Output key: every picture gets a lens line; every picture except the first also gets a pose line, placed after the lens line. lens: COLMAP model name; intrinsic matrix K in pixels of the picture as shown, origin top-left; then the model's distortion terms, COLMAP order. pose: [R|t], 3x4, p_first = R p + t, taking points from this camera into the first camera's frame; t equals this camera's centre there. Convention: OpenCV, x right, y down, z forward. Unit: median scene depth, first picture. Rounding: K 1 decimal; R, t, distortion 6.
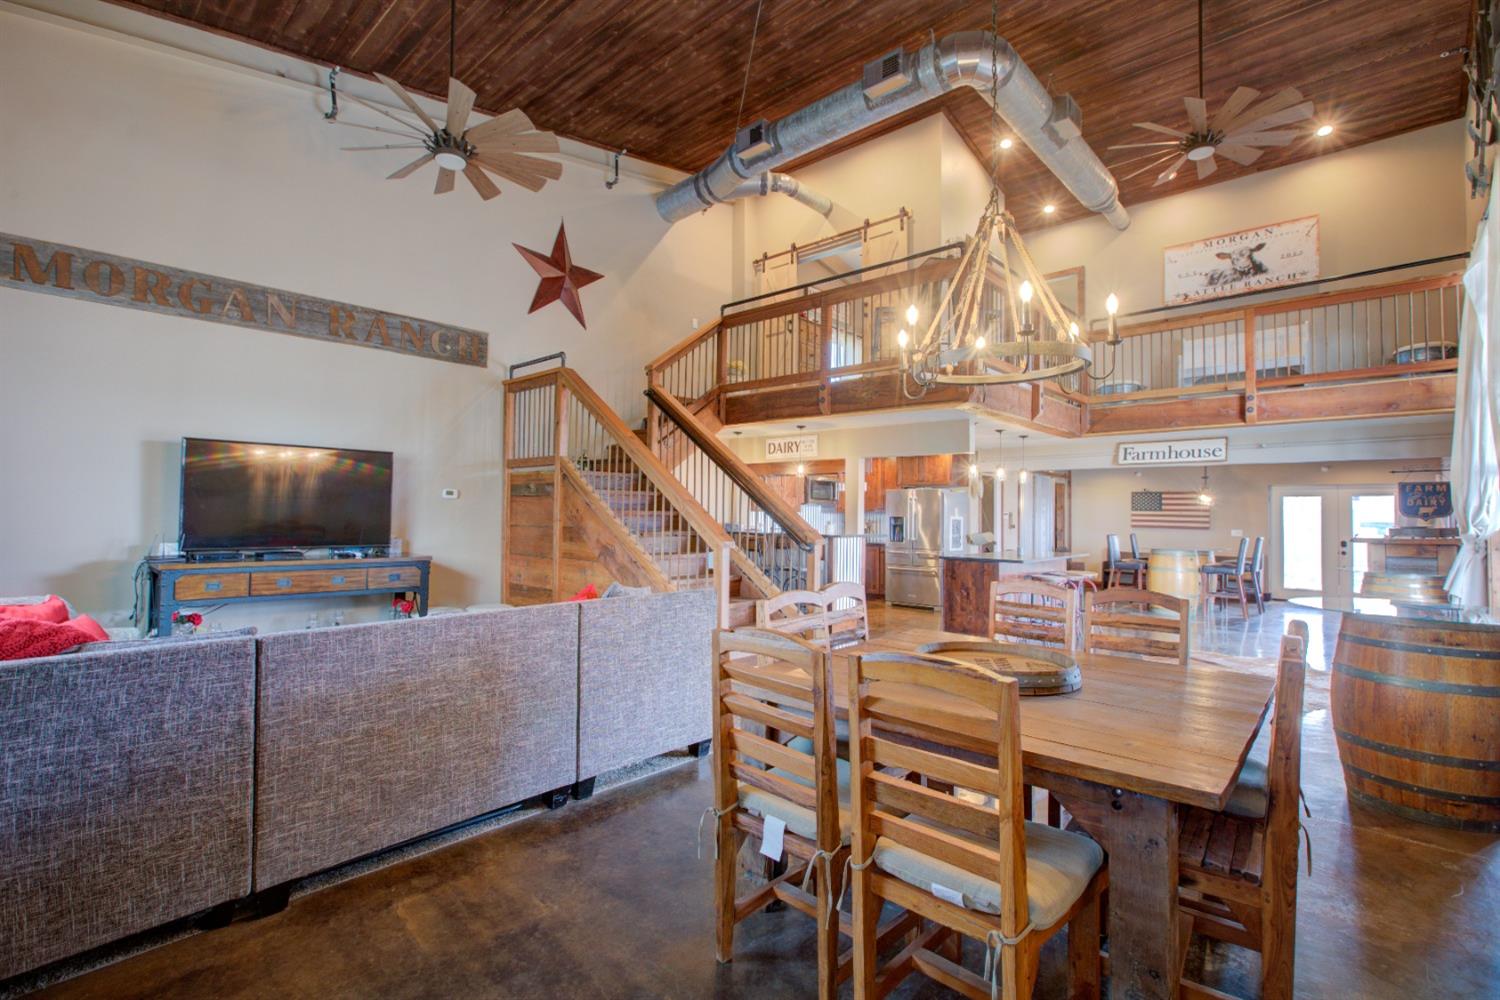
lens RADIAL K [[682.9, 0, 748.8], [0, 682.9, 497.9], [0, 0, 1]] dist [-0.002600, -0.000517]
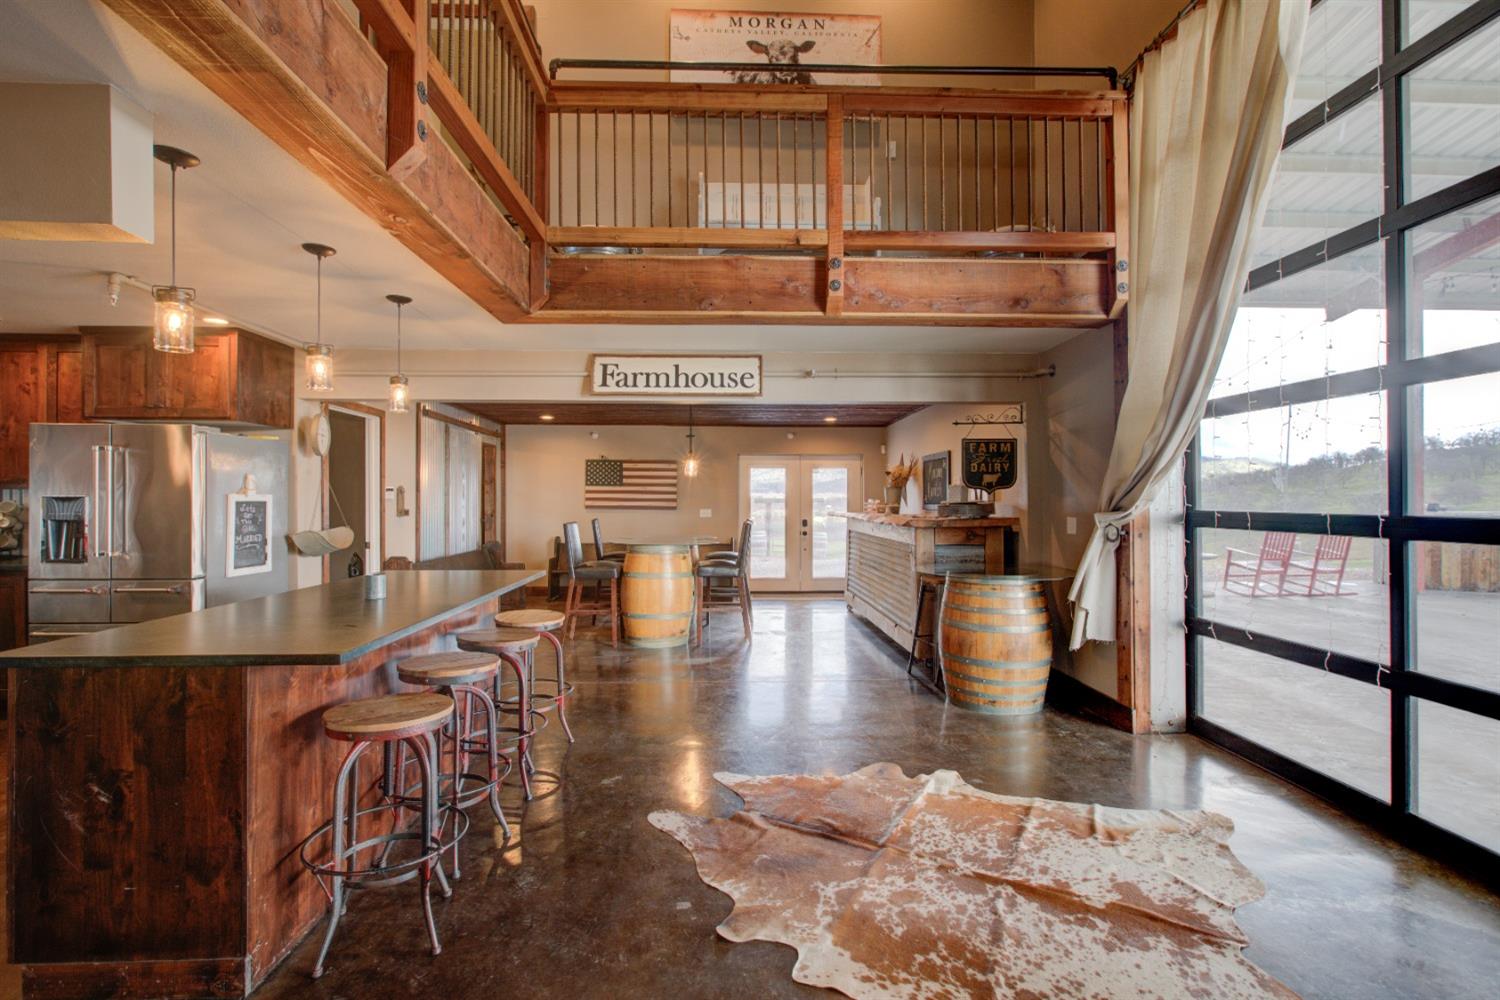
lens RADIAL K [[686.9, 0, 744.5], [0, 686.9, 492.6], [0, 0, 1]] dist [-0.001652, 0.000721]
pose [[0.711257, -0.004860, 0.702915, 0.479346], [-0.009338, 0.999823, 0.016362, 0.034946], [-0.702870, -0.018201, 0.711085, 1.029091]]
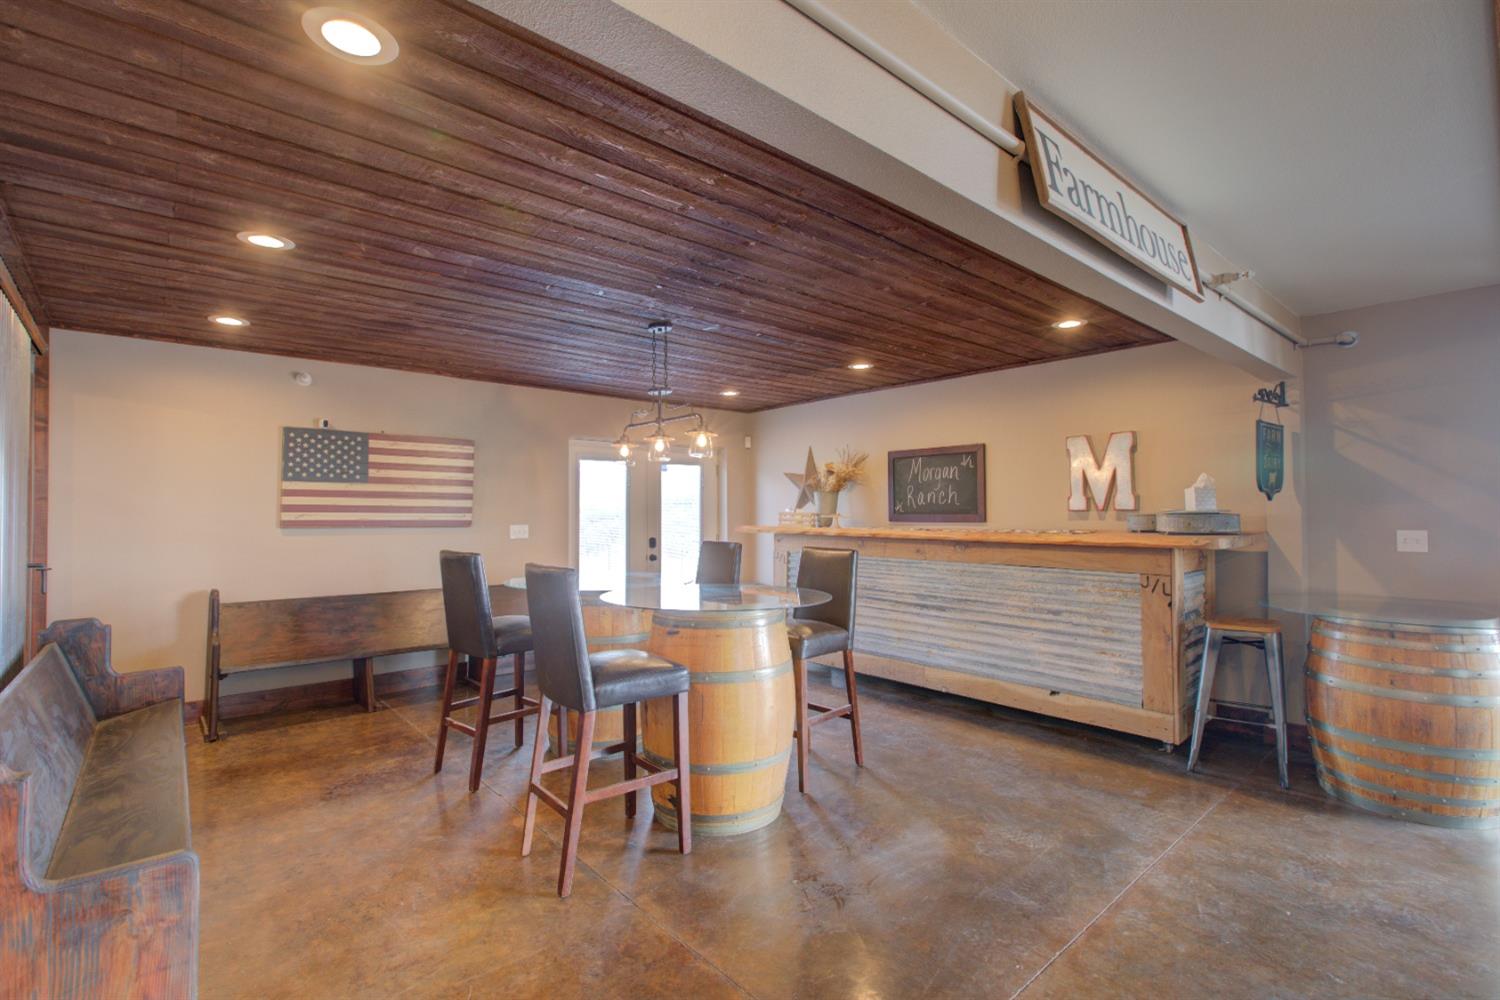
lens RADIAL K [[682.3, 0, 745.4], [0, 682.3, 503.1], [0, 0, 1]] dist [-0.011554, 0.005398]
pose [[0.111187, -0.002993, 0.993795, 0.680966], [-0.022529, 0.999731, 0.005531, 0.064434], [-0.993544, -0.023004, 0.111089, 2.041401]]
